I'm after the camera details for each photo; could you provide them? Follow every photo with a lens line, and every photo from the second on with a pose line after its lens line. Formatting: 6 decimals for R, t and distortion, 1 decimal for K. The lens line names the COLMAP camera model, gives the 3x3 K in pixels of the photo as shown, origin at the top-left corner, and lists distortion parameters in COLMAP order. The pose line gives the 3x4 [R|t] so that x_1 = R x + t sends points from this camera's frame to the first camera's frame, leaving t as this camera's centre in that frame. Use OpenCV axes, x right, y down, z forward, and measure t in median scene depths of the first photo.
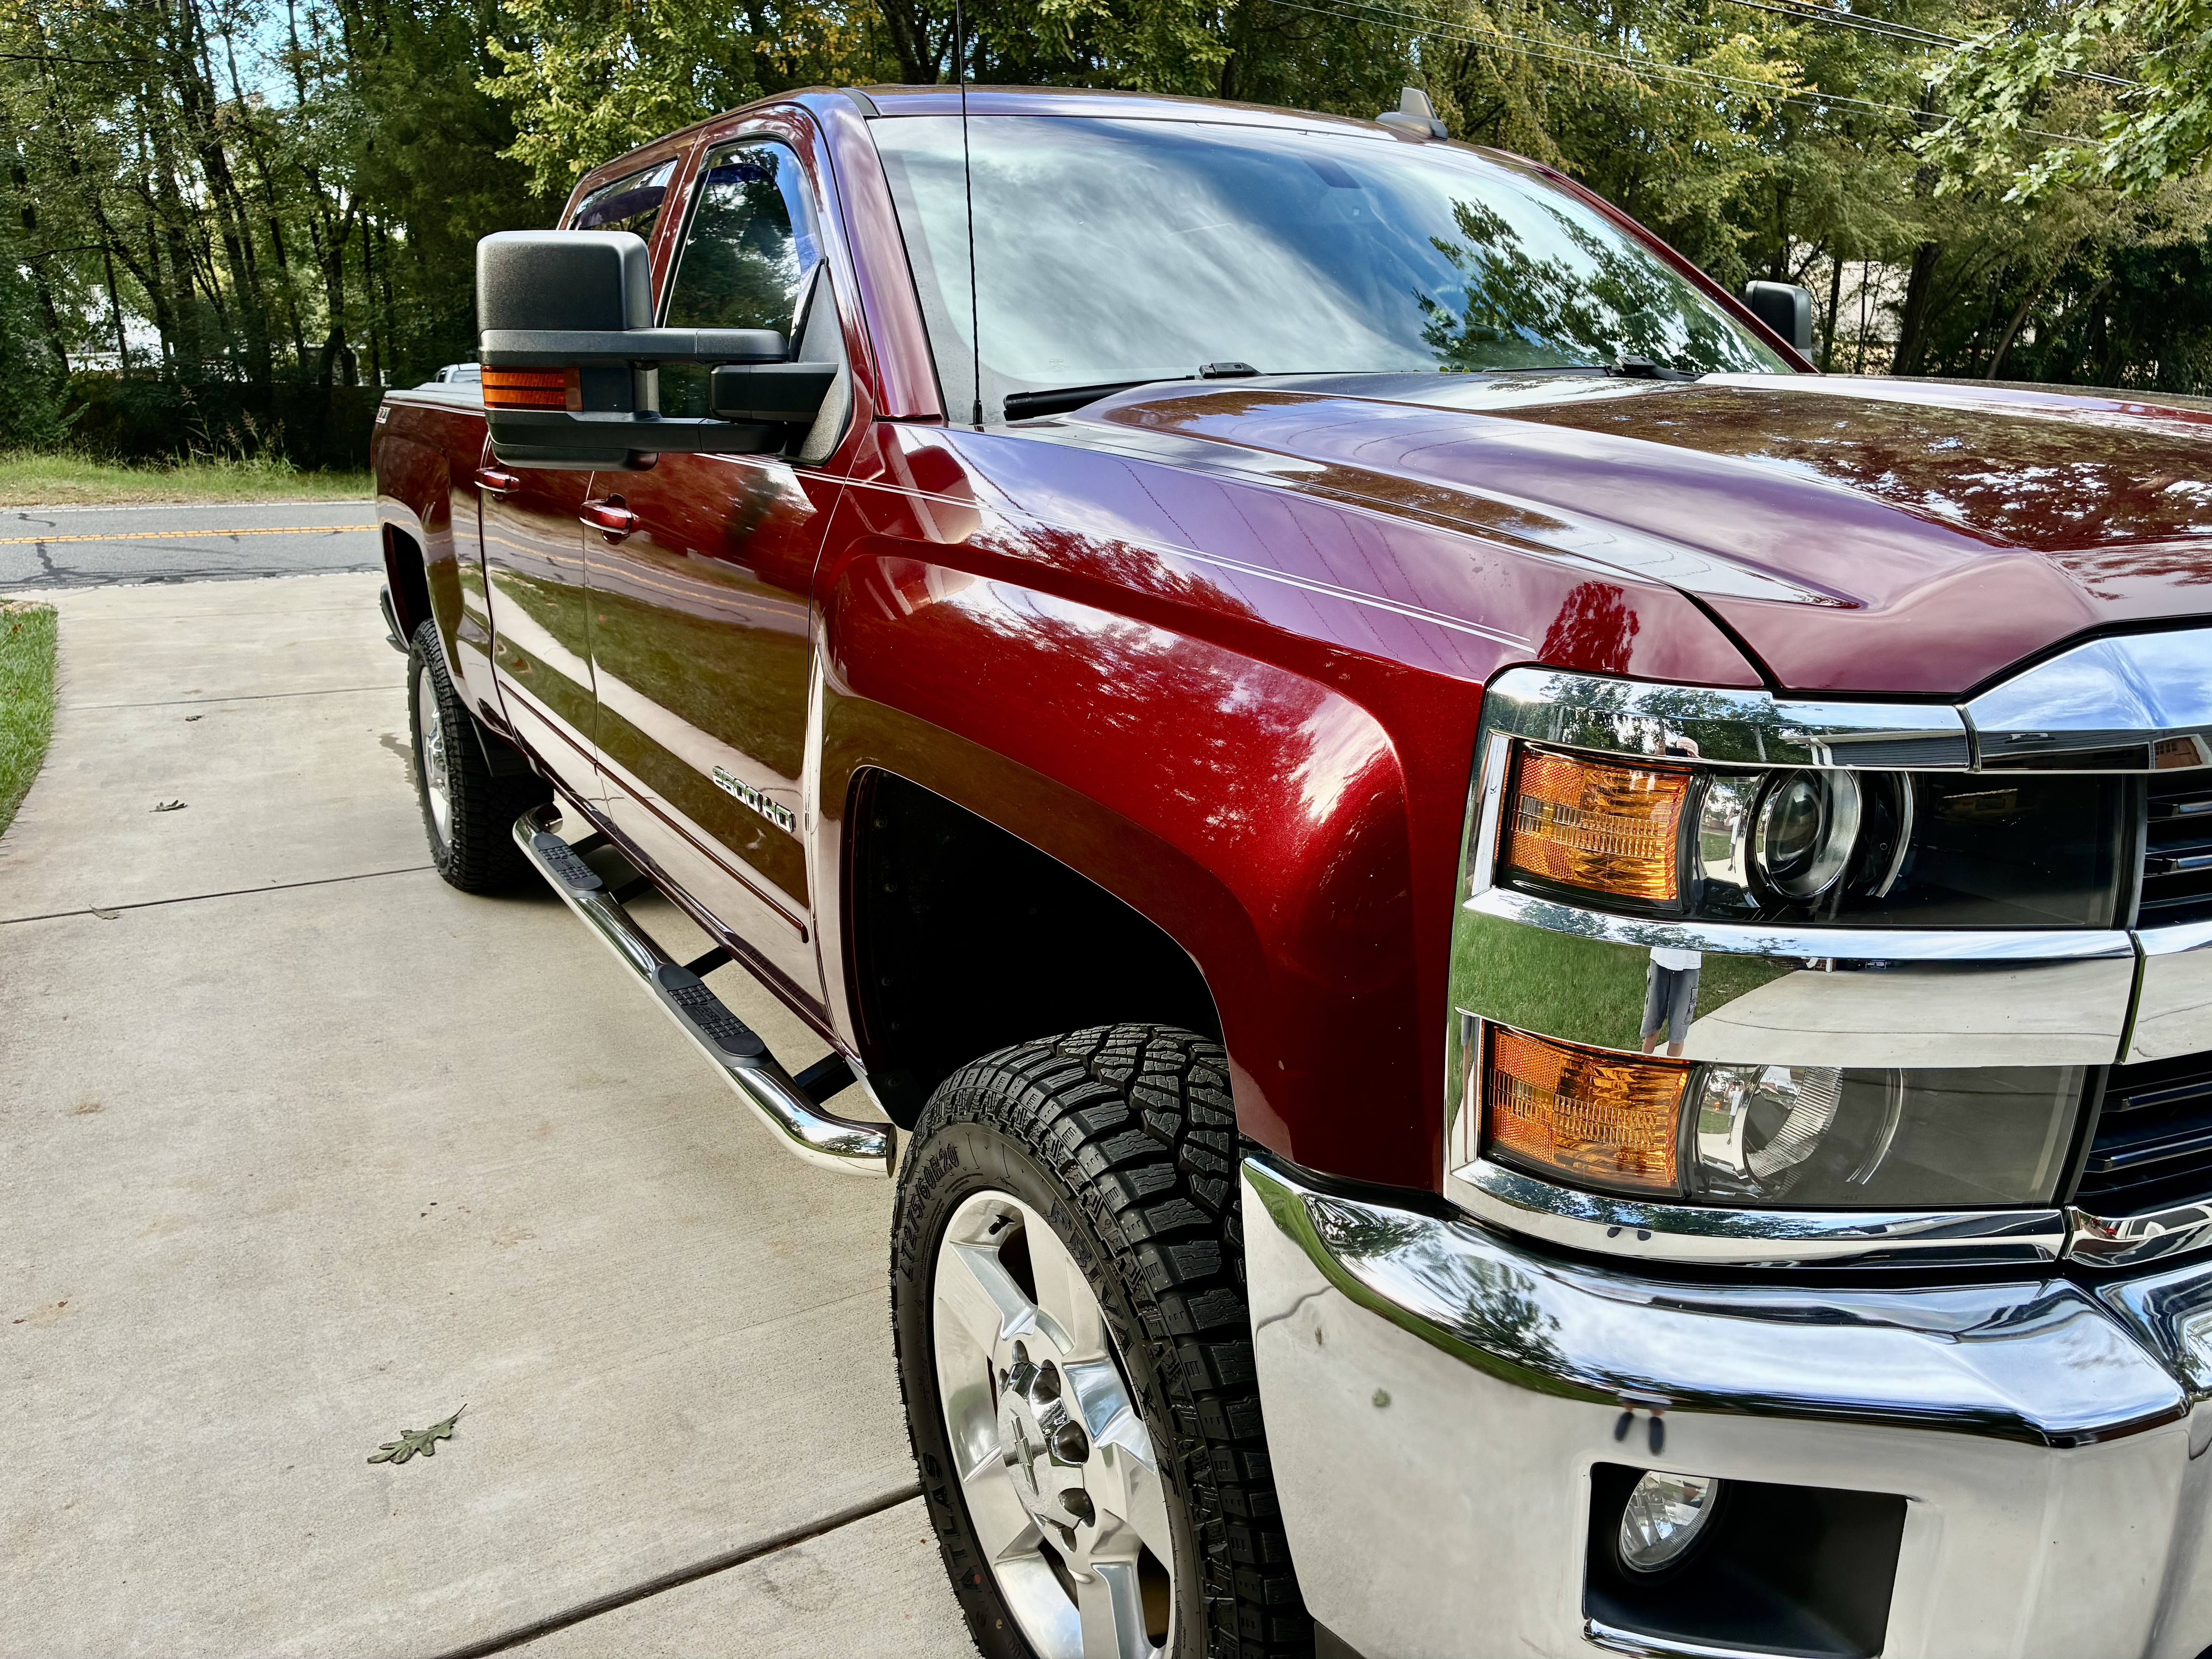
lens RADIAL K [[1685.7, 0, 1115.0], [0, 1685.7, 828.6], [0, 0, 1]] dist [0.044079, -0.061579]
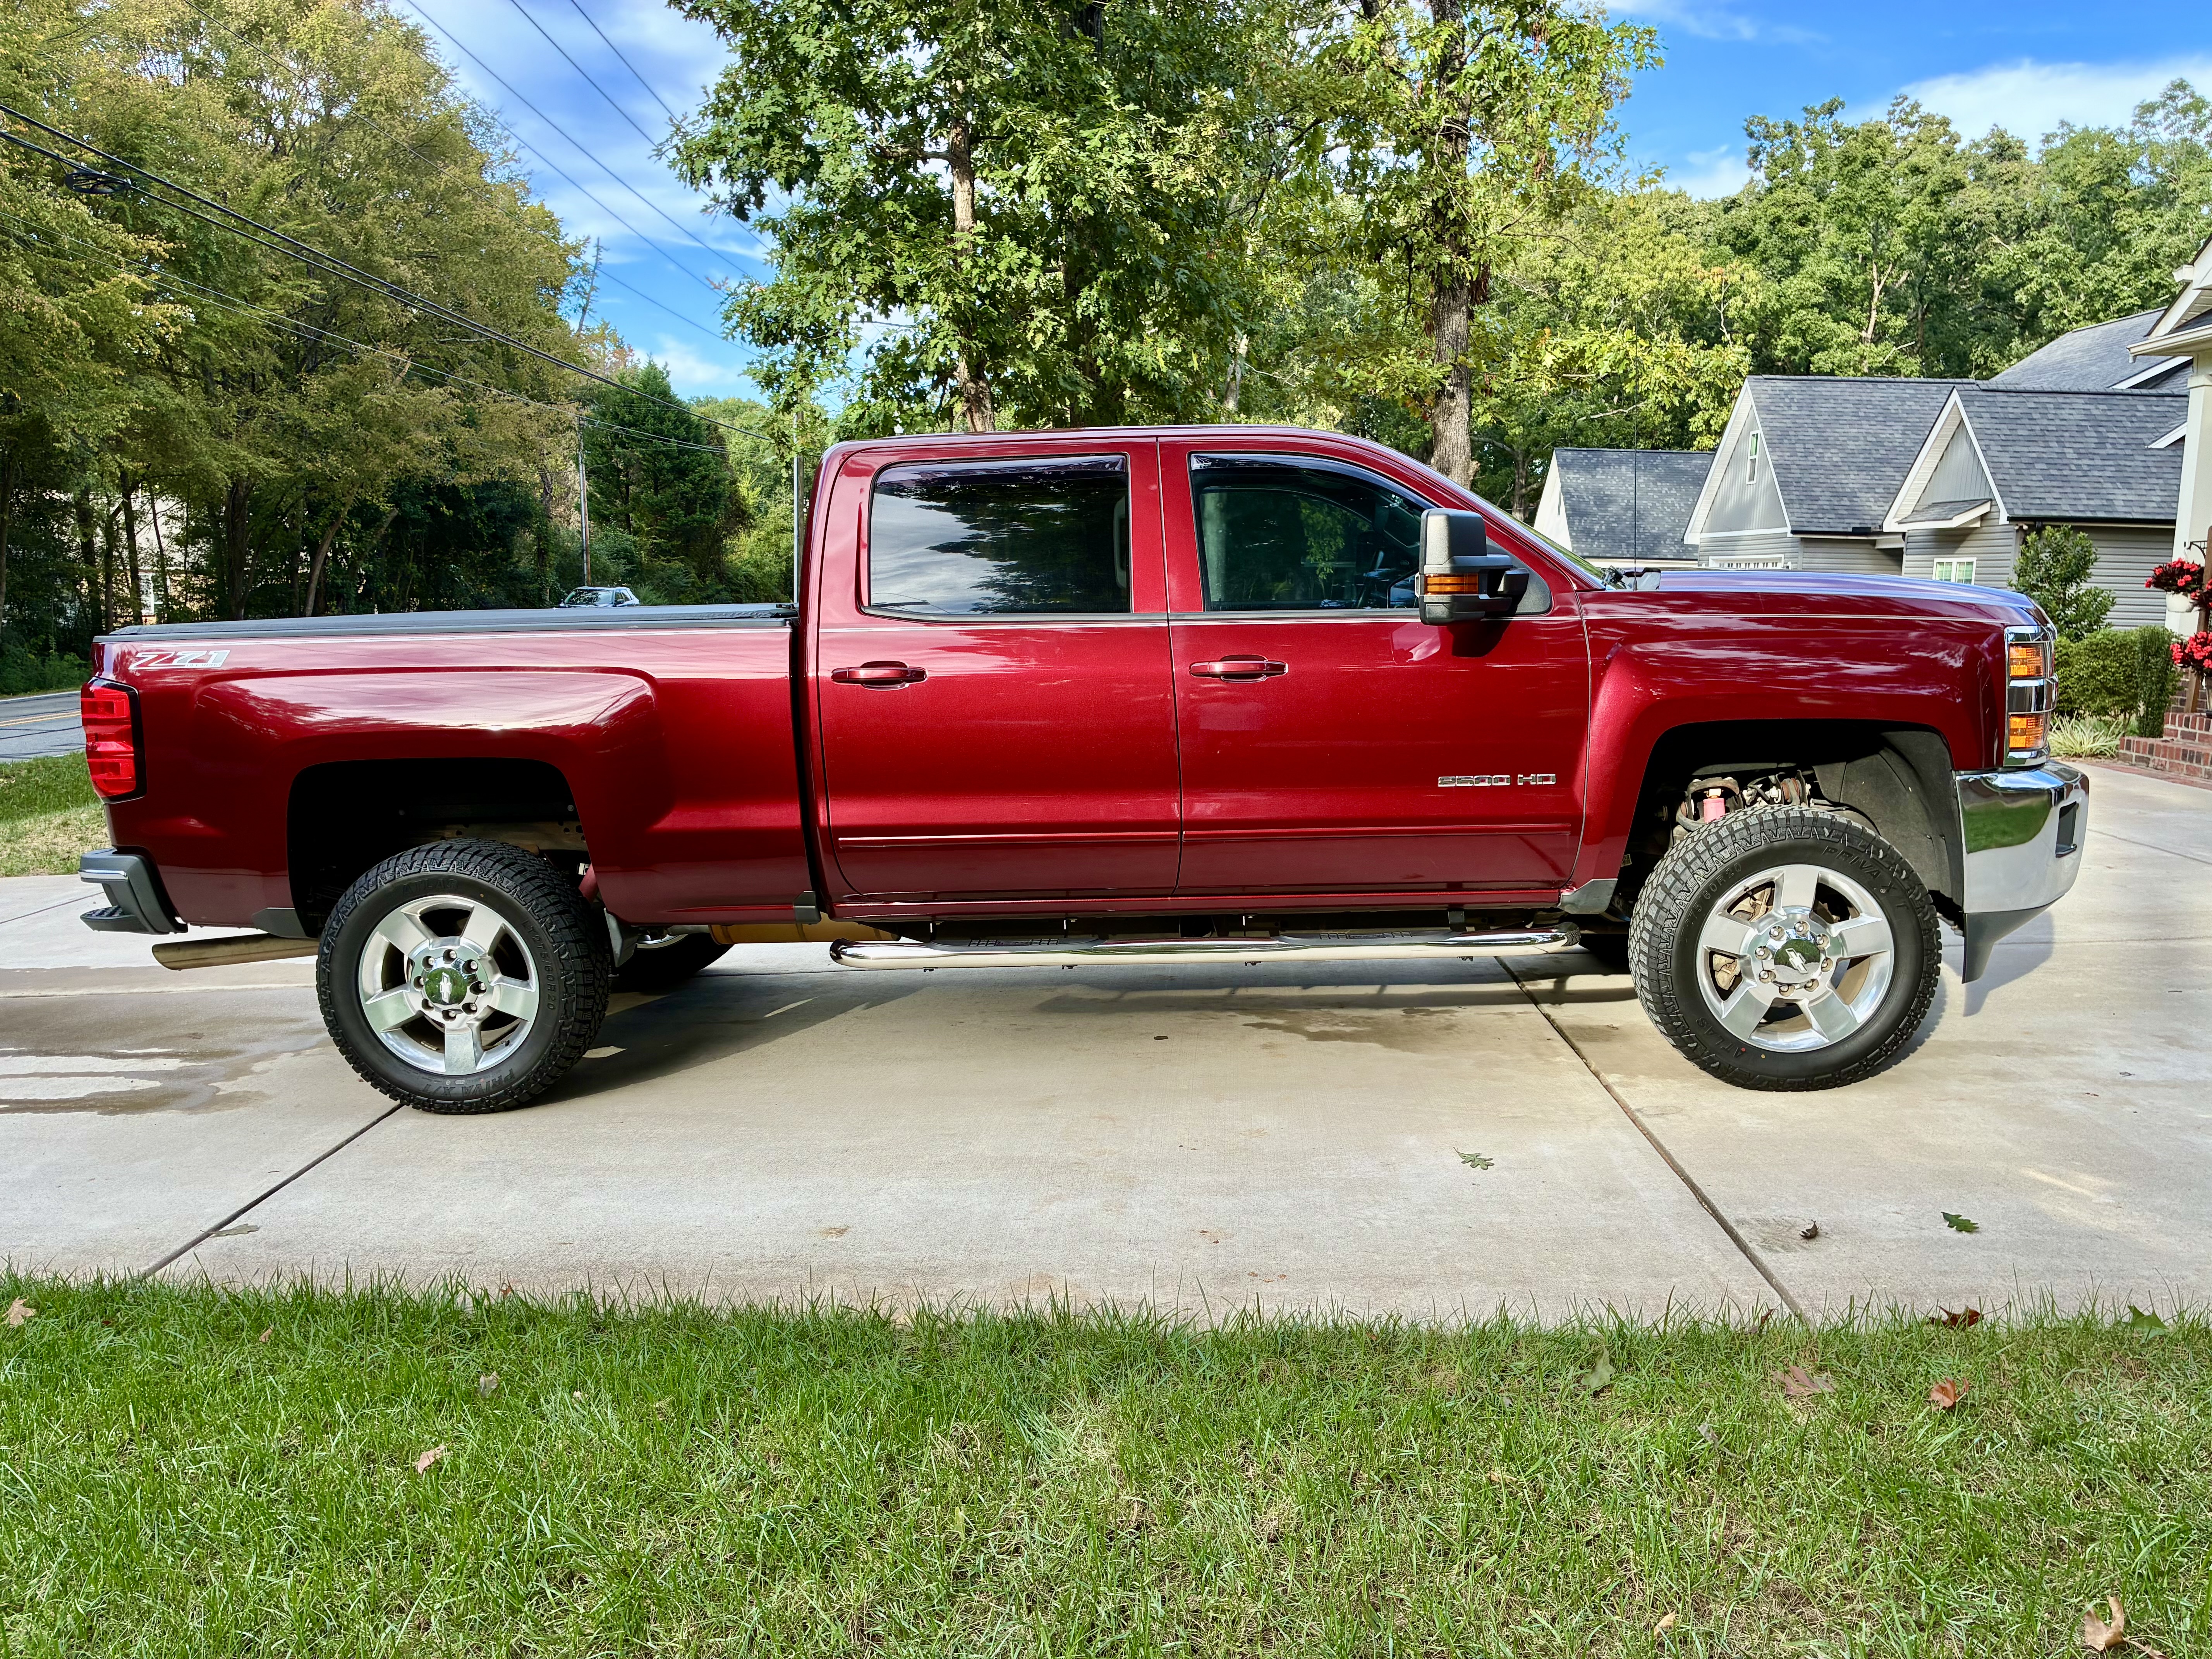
lens RADIAL K [[1685.7, 0, 1122.0], [0, 1685.7, 833.2], [0, 0, 1]] dist [0.044079, -0.061579]
pose [[0.547431, -0.147508, 0.823748, -0.528472], [0.247990, 0.968724, 0.008664, -0.021226], [-0.799262, 0.199539, 0.566890, 0.056415]]
